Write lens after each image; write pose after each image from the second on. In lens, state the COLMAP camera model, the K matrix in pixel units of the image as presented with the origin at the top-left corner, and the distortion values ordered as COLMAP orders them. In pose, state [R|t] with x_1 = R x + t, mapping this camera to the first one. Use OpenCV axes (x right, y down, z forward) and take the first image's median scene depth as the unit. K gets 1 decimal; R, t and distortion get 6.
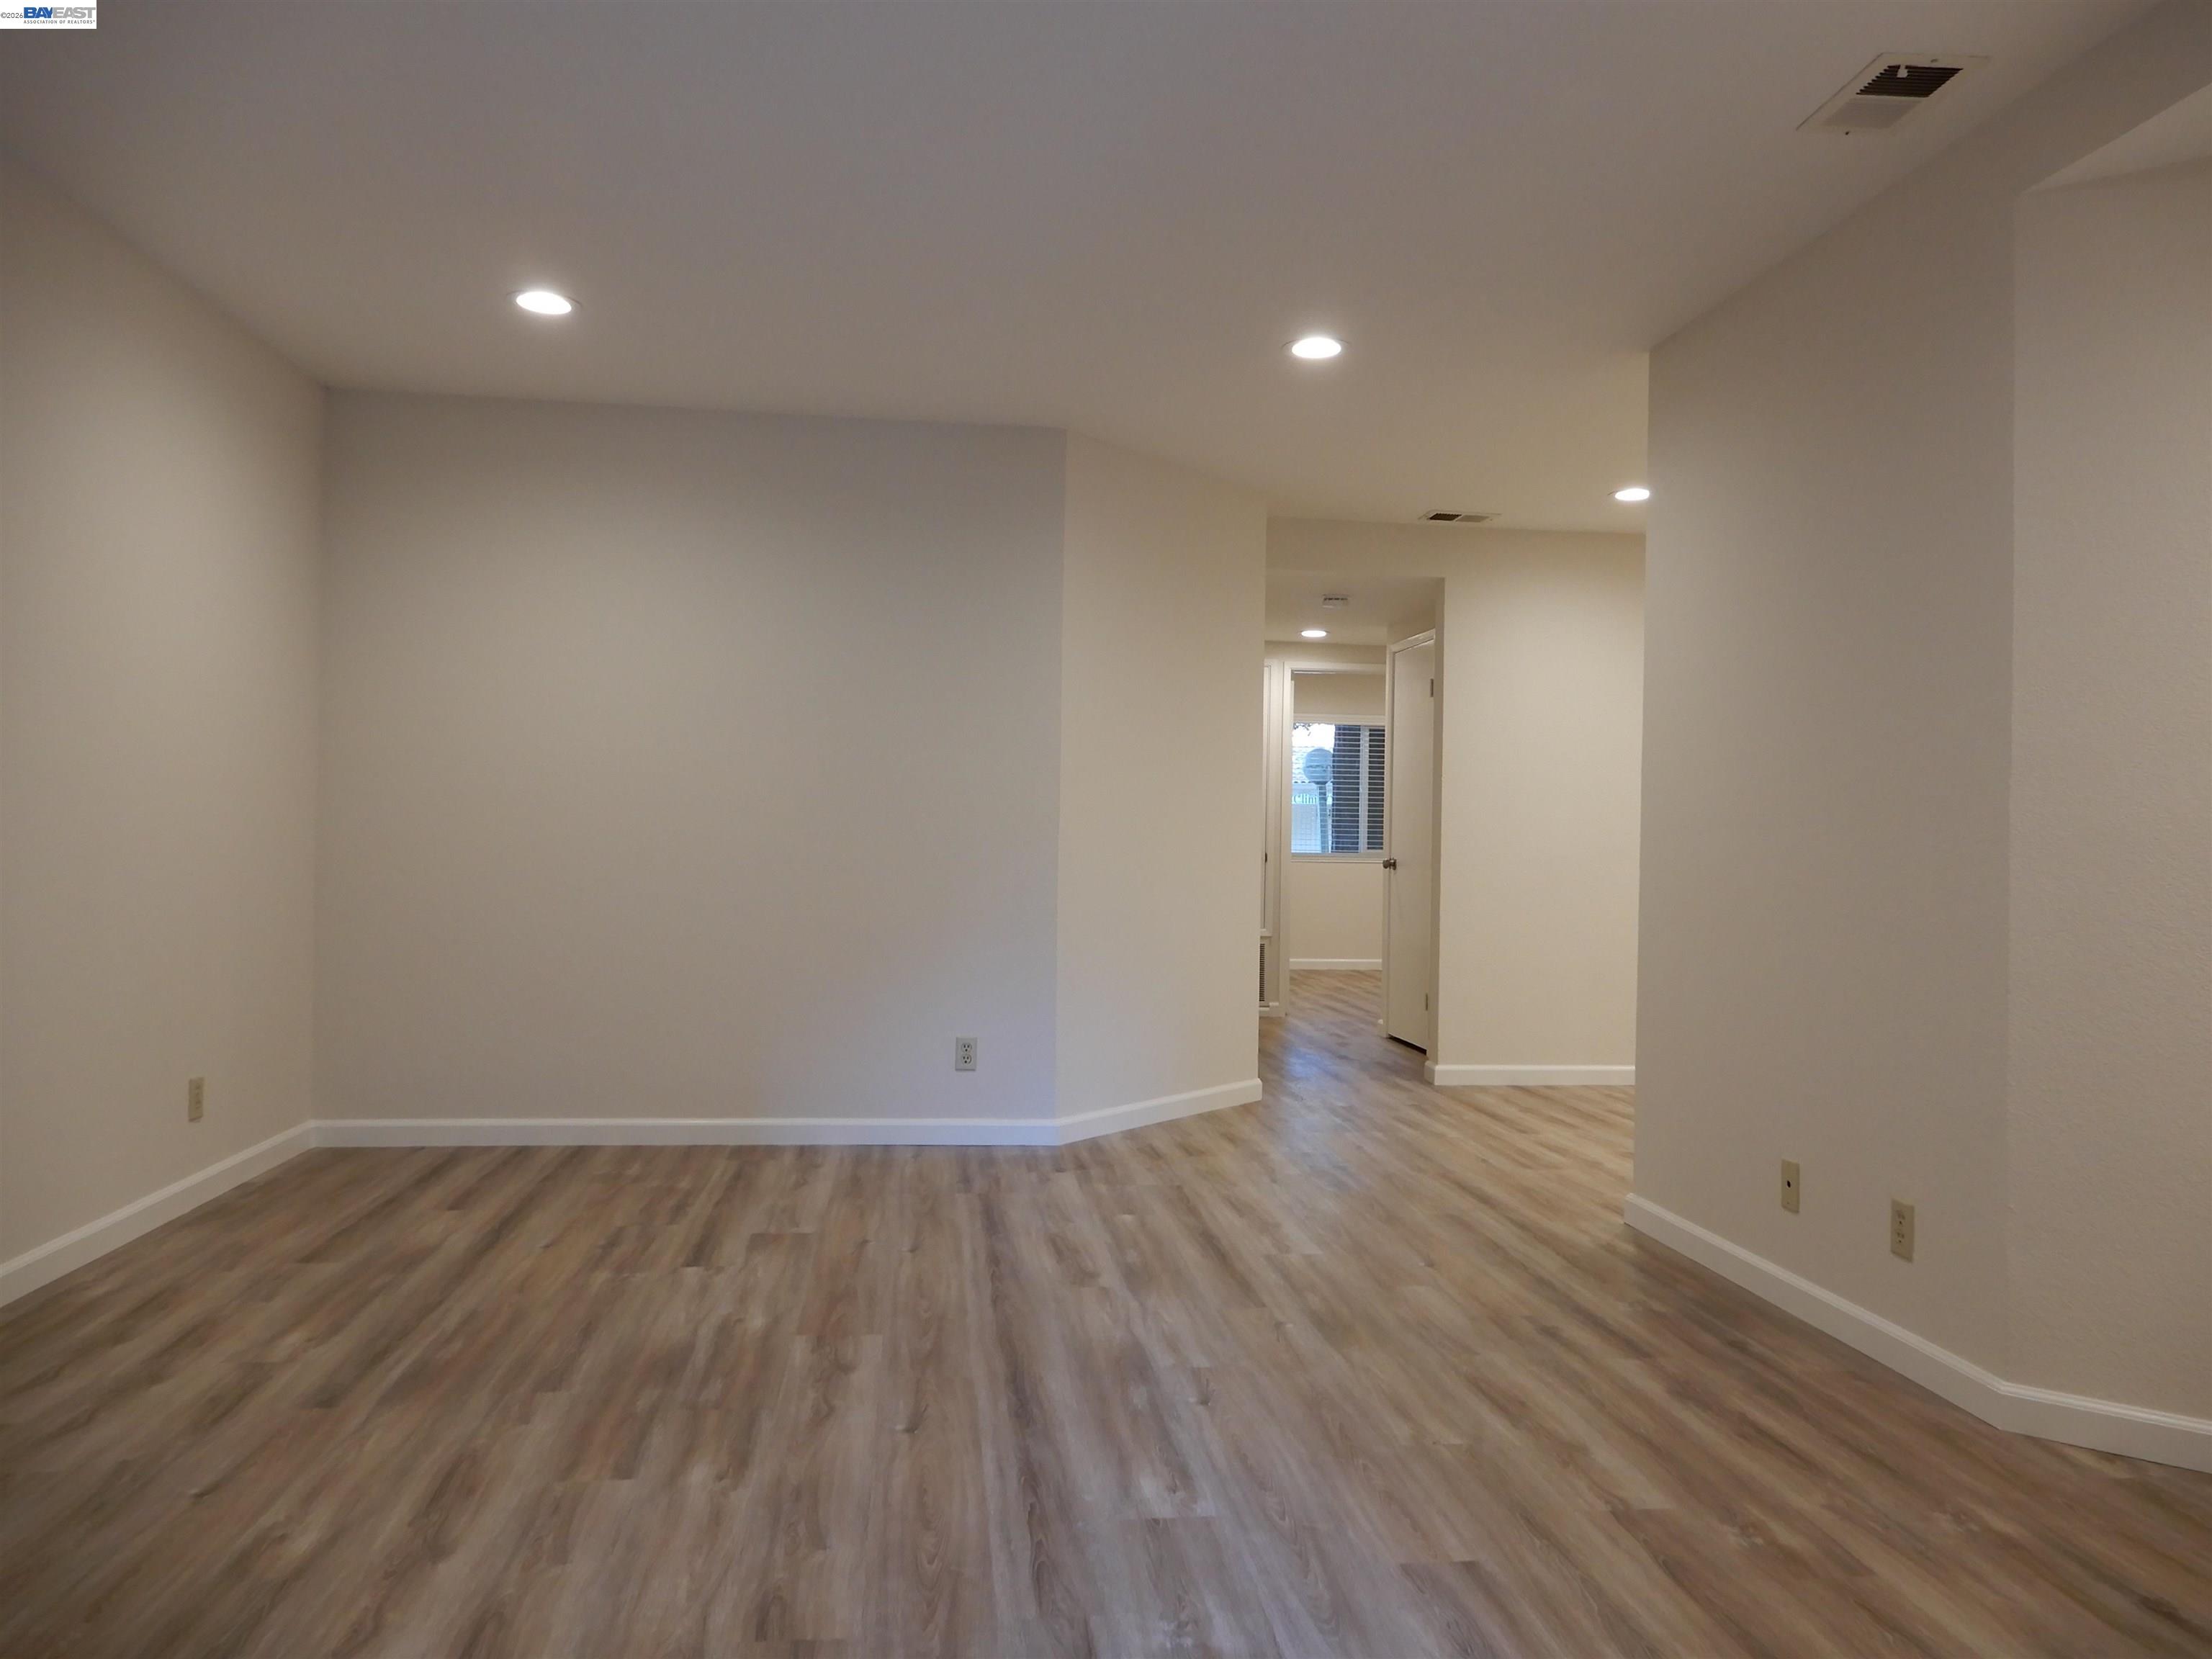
lens RADIAL K [[1531.6, 0, 1104.3], [0, 1531.6, 832.0], [0, 0, 1]] dist [0.010864, 0.004604]
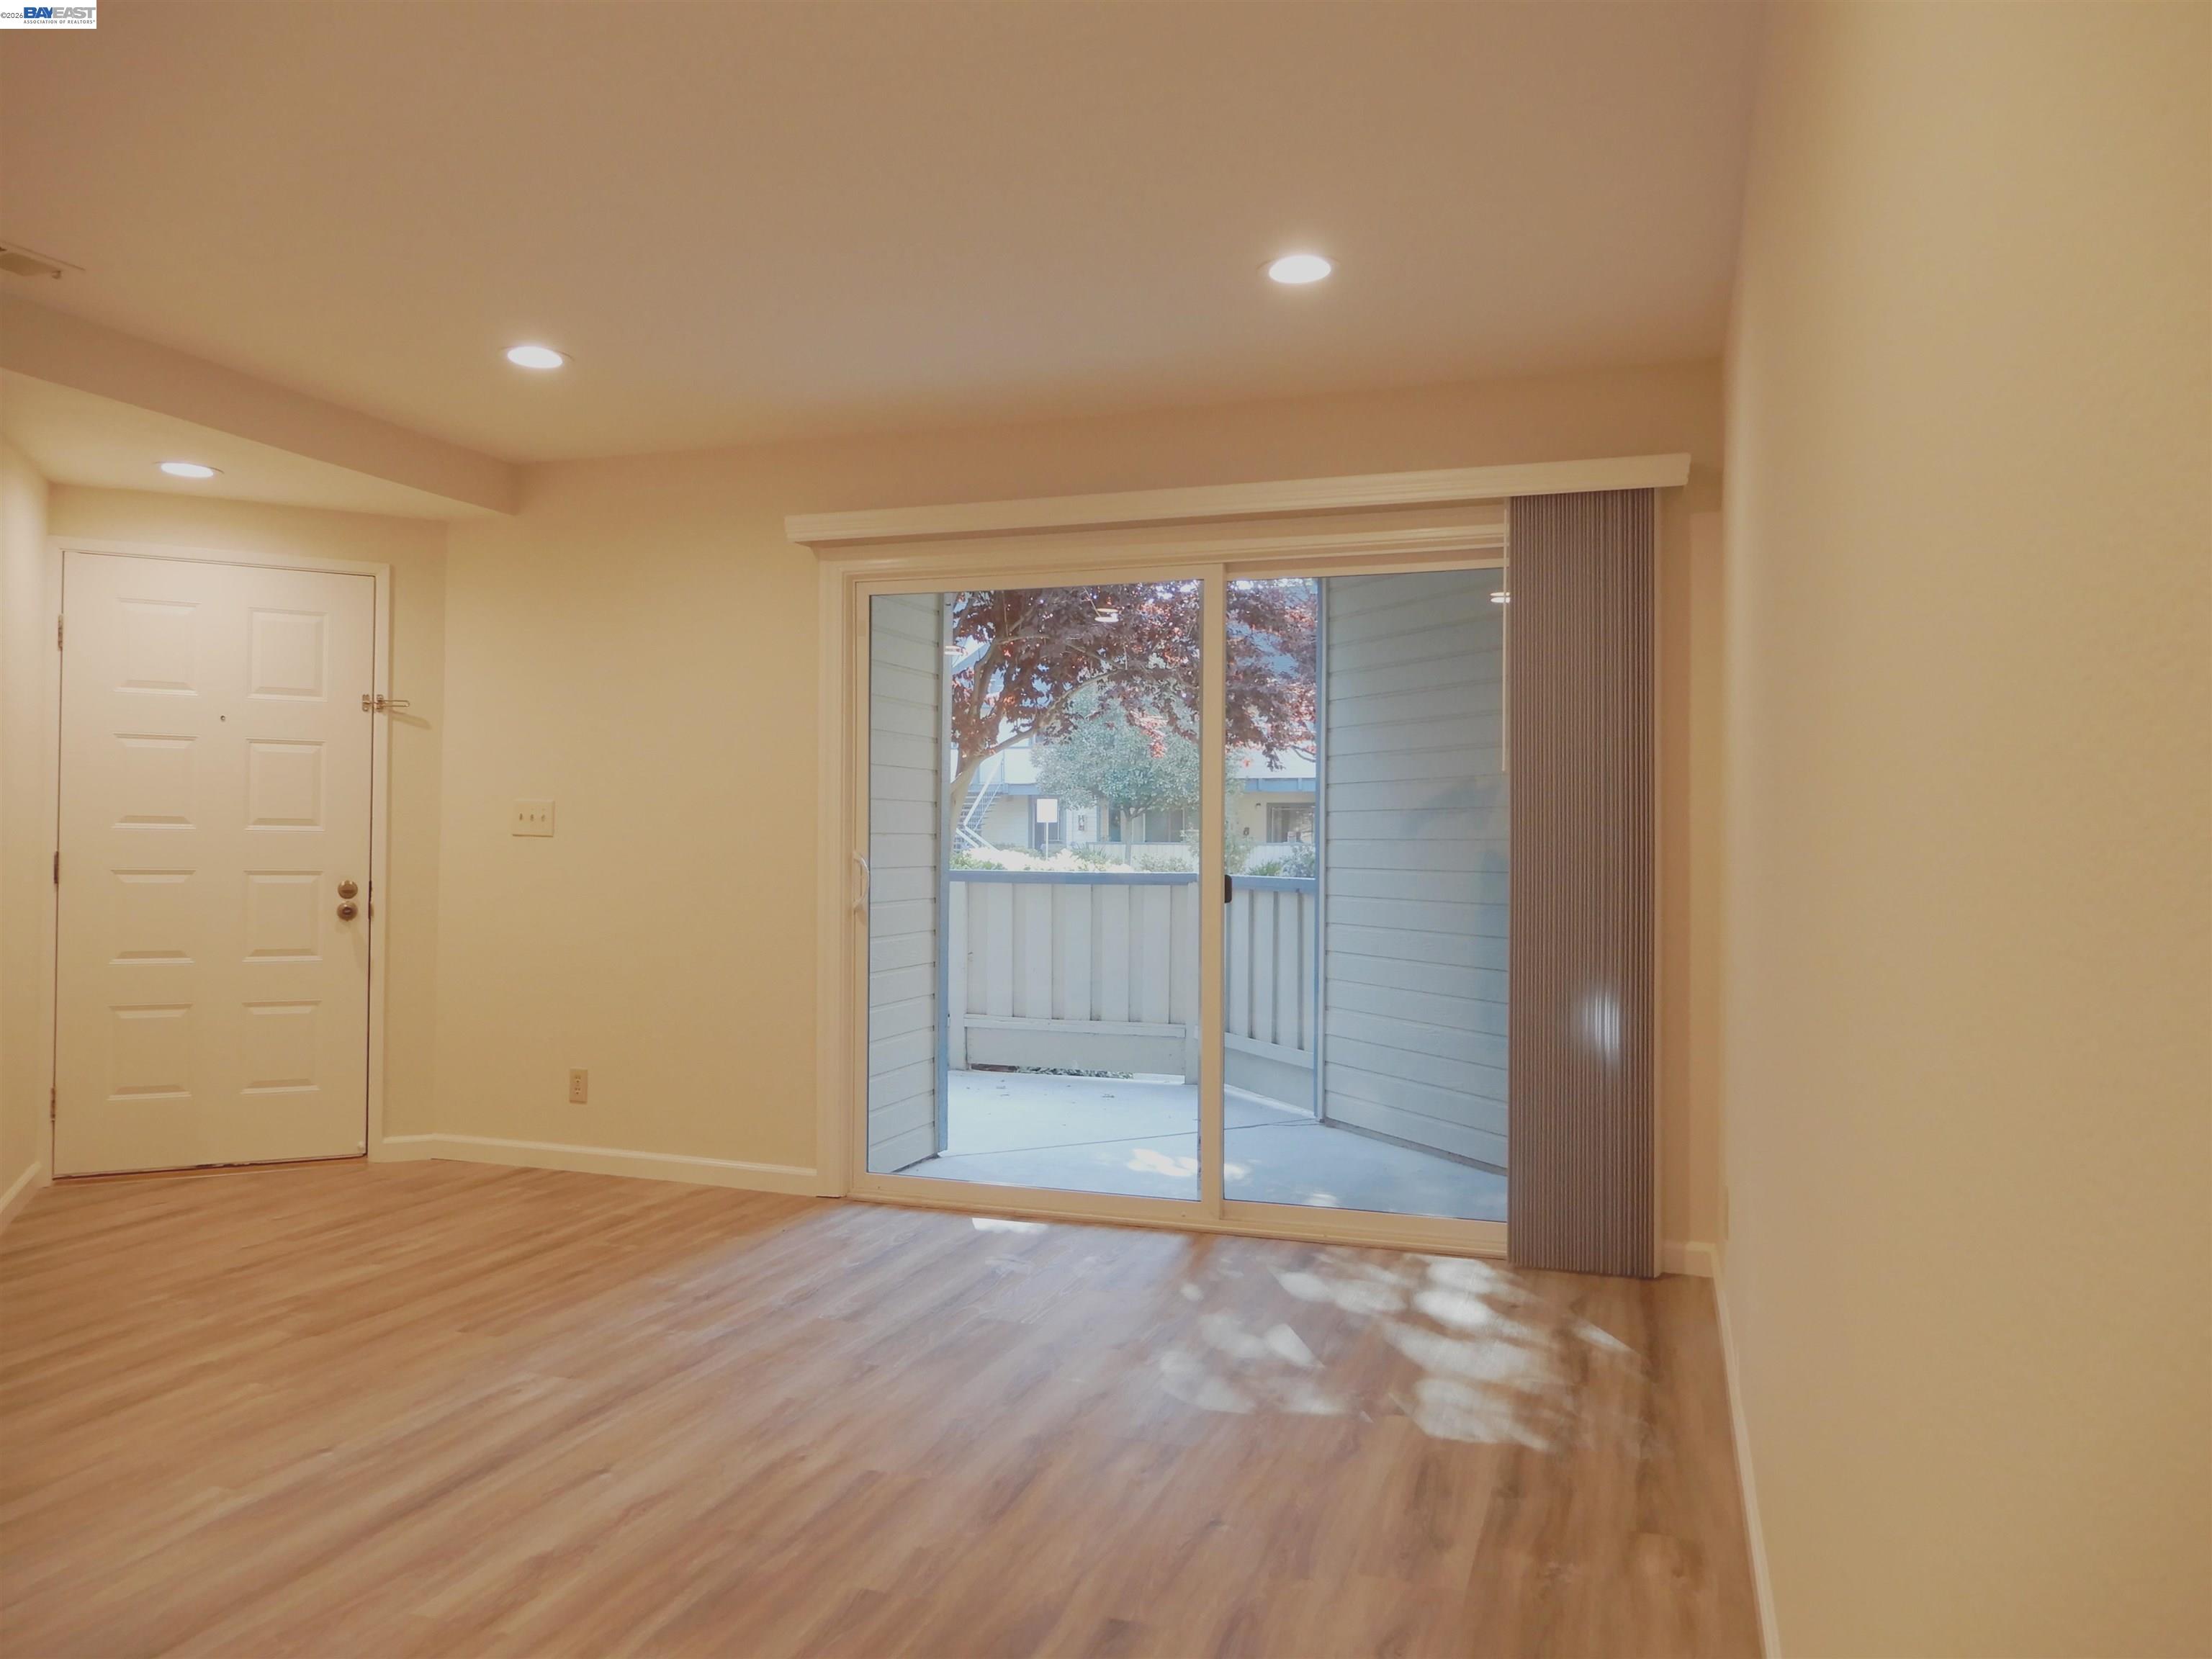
lens RADIAL K [[1531.6, 0, 1106.8], [0, 1531.6, 830.8], [0, 0, 1]] dist [0.010864, 0.004604]
pose [[-0.896679, -0.017354, 0.442341, -0.910902], [-0.021051, 0.999772, -0.003451, -0.039961], [-0.442181, -0.012406, -0.896840, 1.855497]]
